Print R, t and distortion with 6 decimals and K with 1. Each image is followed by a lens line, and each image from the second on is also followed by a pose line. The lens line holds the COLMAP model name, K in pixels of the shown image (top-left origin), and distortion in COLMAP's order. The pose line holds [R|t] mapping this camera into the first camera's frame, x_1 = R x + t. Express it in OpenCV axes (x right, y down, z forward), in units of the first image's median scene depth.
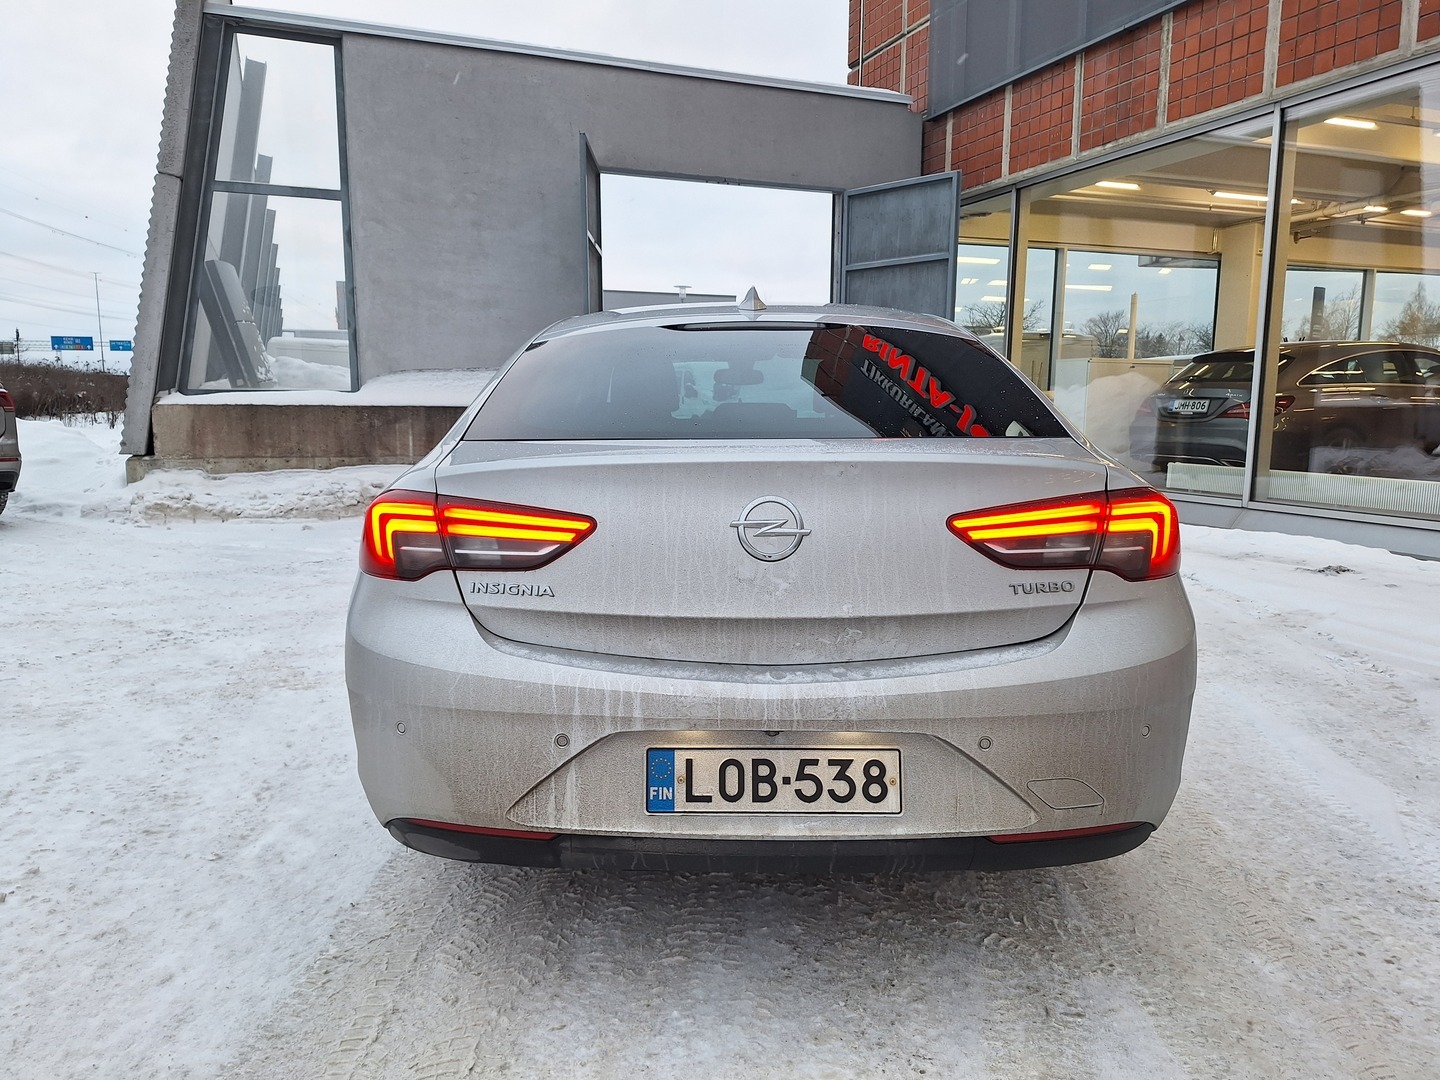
lens RADIAL K [[969.1, 0, 714.1], [0, 969.1, 537.0], [0, 0, 1]] dist [0.042388, -0.039568]
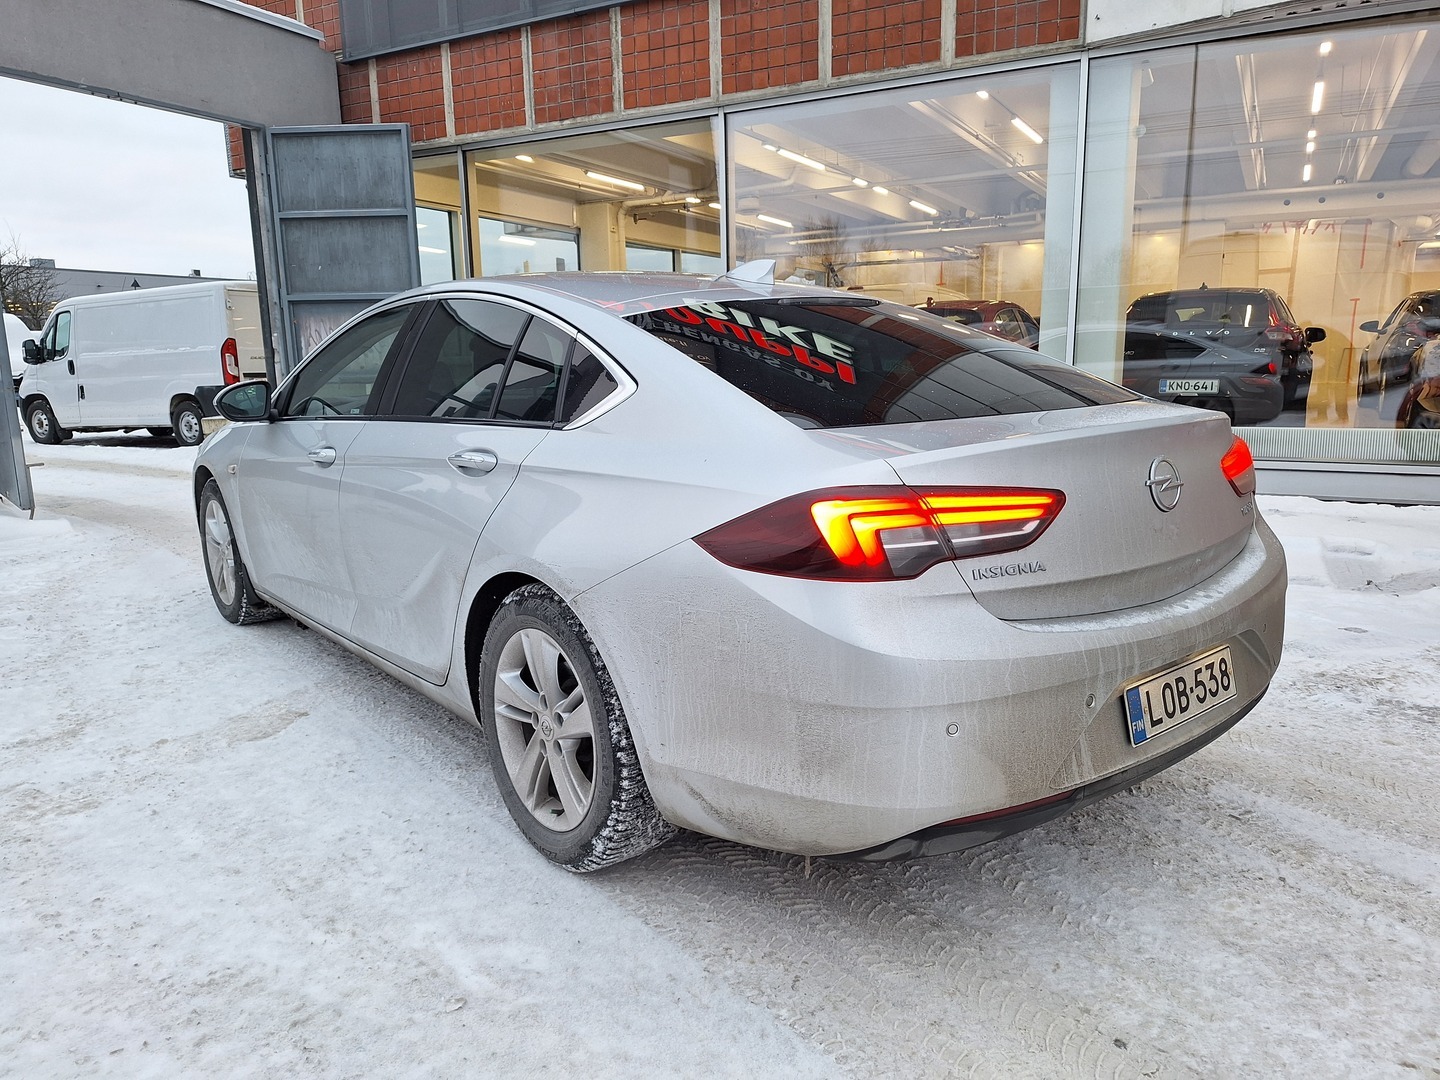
lens RADIAL K [[969.1, 0, 714.1], [0, 969.1, 537.0], [0, 0, 1]] dist [0.042388, -0.039568]
pose [[0.774769, -0.129575, 0.618824, -0.197489], [0.104768, 0.991554, 0.076451, -0.016653], [-0.623503, 0.005602, 0.781801, 0.073751]]
